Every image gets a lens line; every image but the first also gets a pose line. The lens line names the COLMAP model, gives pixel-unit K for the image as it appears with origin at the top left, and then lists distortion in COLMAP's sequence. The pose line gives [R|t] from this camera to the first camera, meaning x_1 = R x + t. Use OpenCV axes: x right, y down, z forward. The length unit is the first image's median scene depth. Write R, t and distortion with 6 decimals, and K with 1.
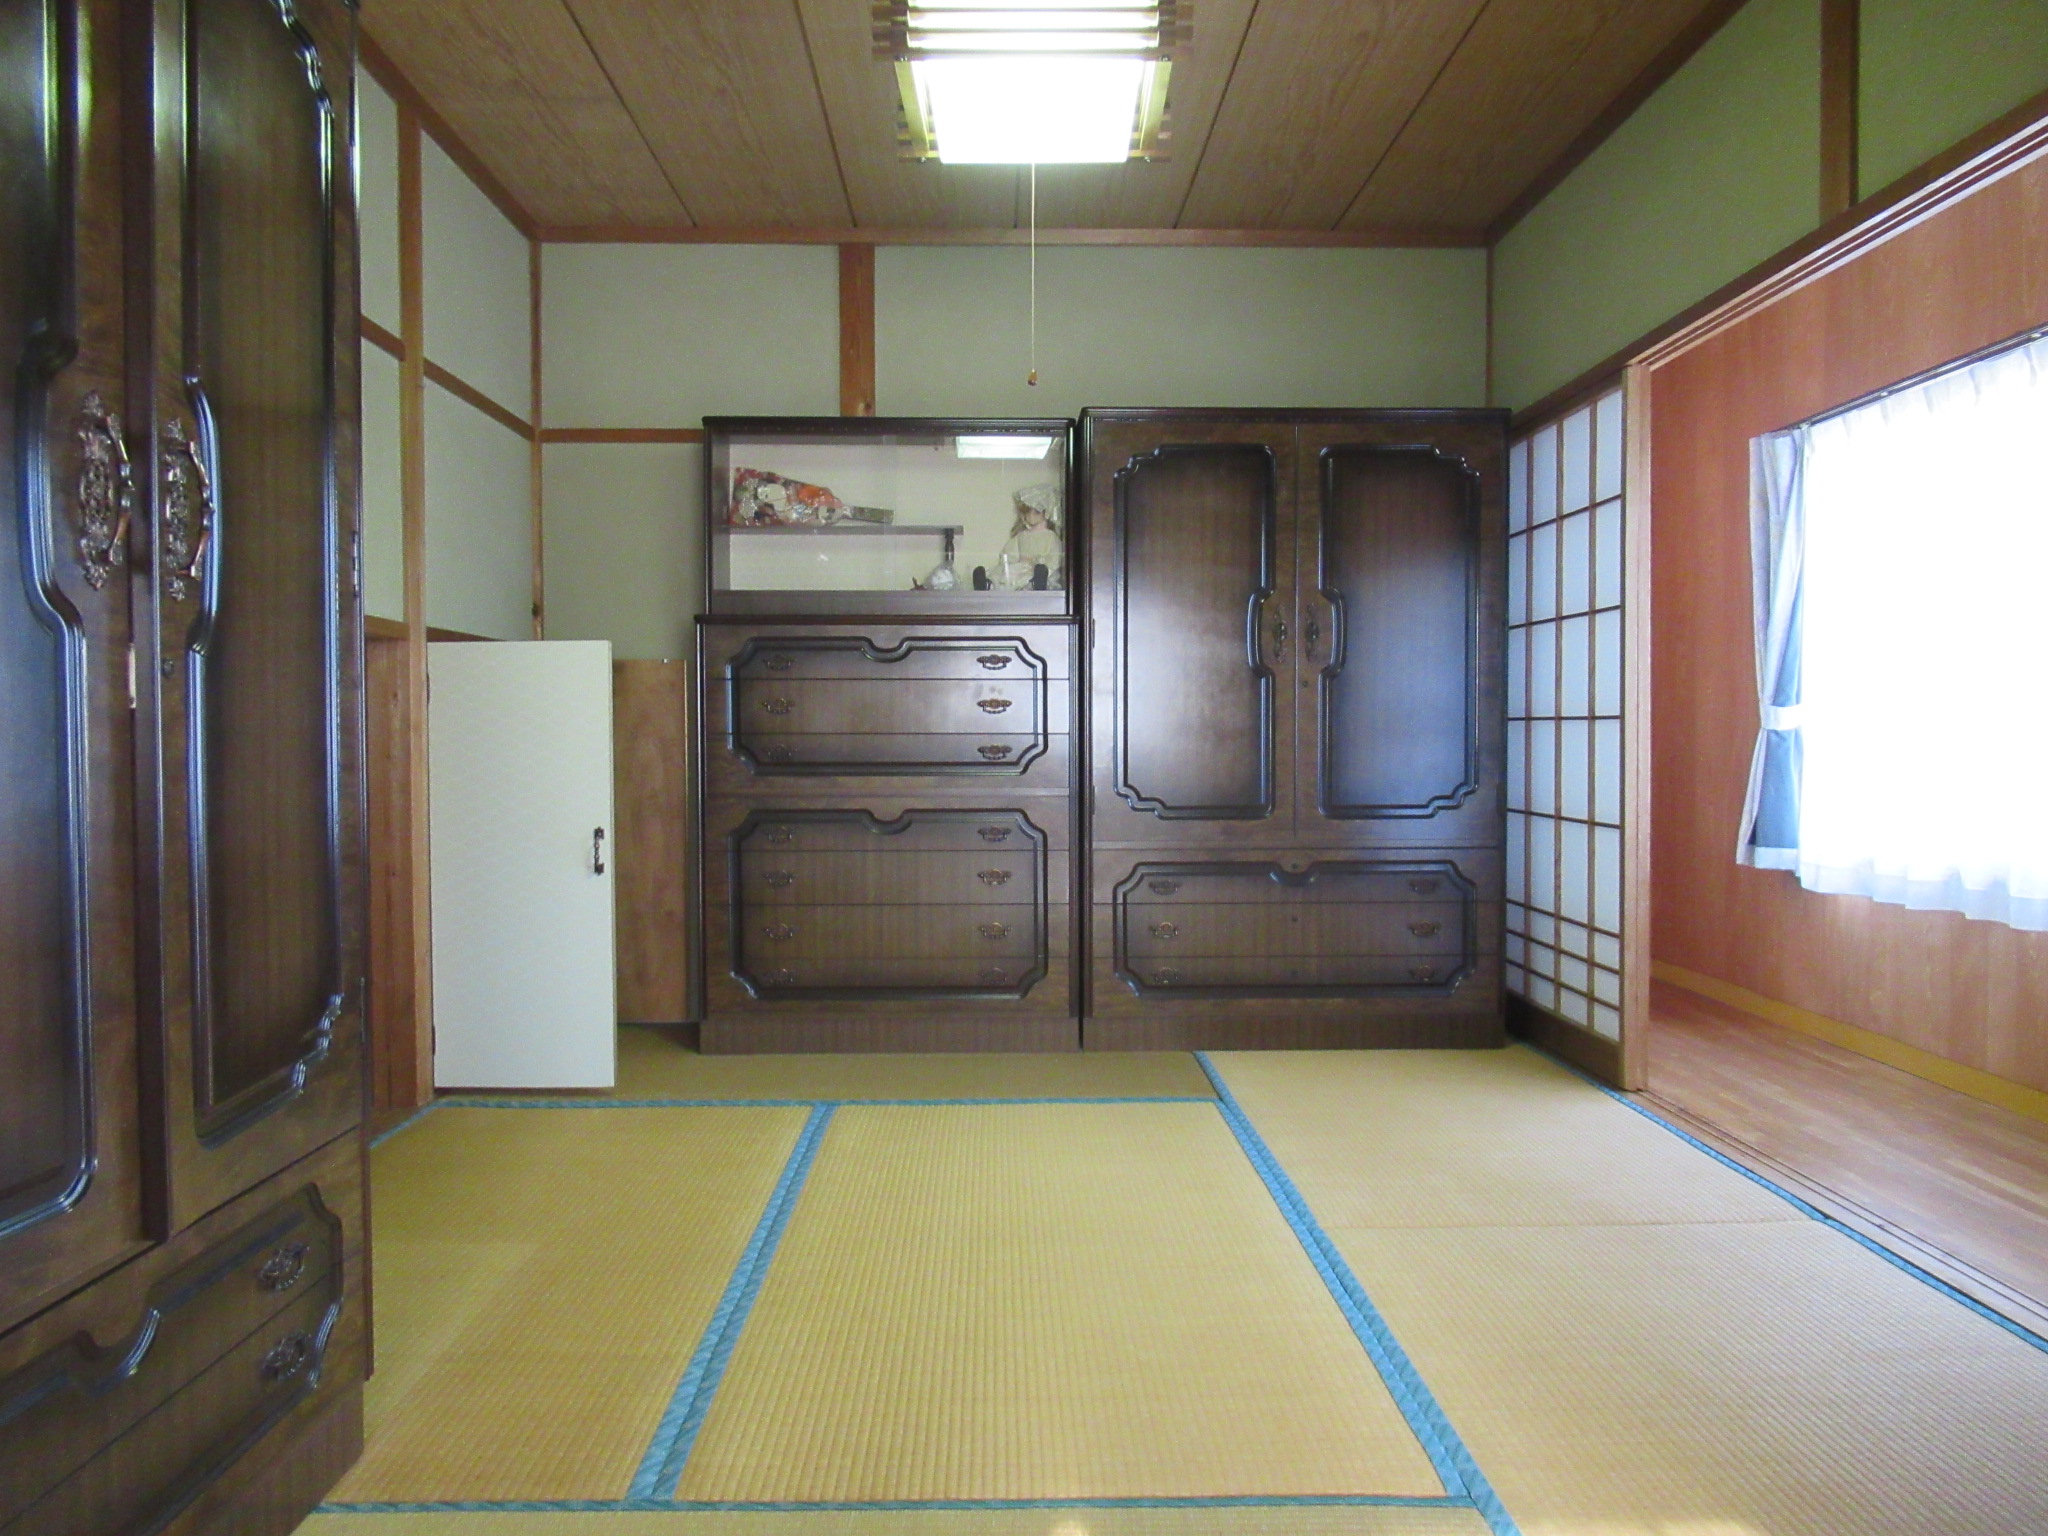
lens RADIAL K [[1523.1, 0, 1019.8], [0, 1523.1, 760.5], [0, 0, 1]] dist [0.003320, -0.014134]
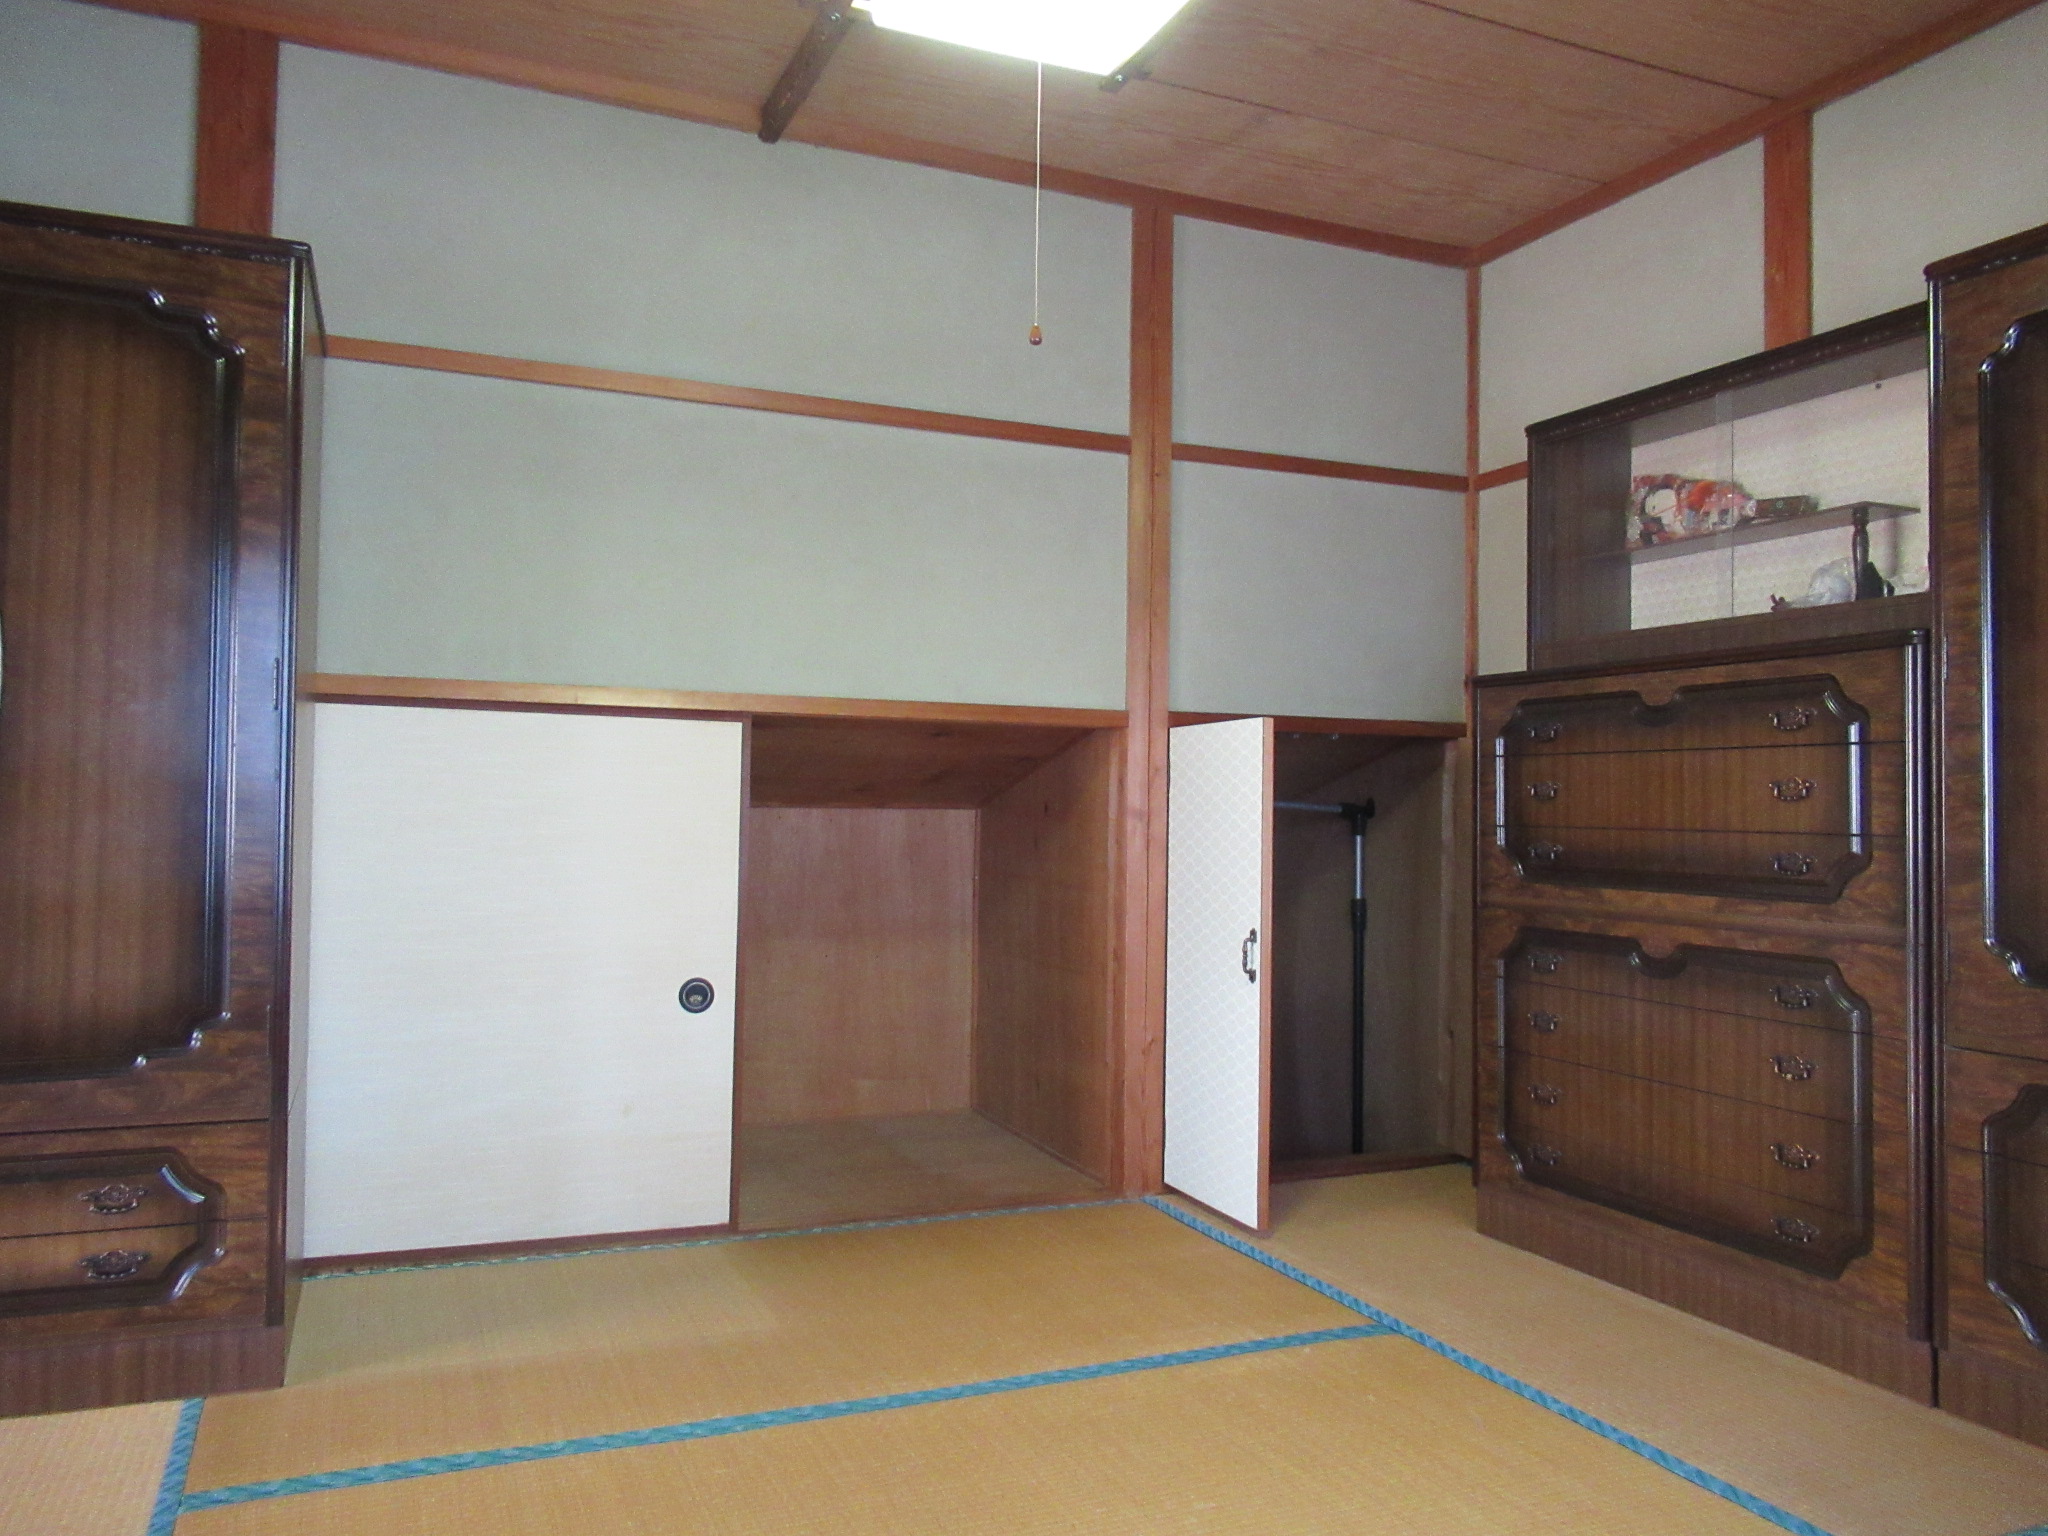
lens RADIAL K [[1523.1, 0, 1028.8], [0, 1523.1, 769.8], [0, 0, 1]] dist [0.003320, -0.014134]
pose [[0.386145, -0.017282, -0.922276, 0.433423], [-0.031454, 0.998996, -0.031889, -0.013747], [0.921902, 0.041323, 0.385214, 0.475102]]
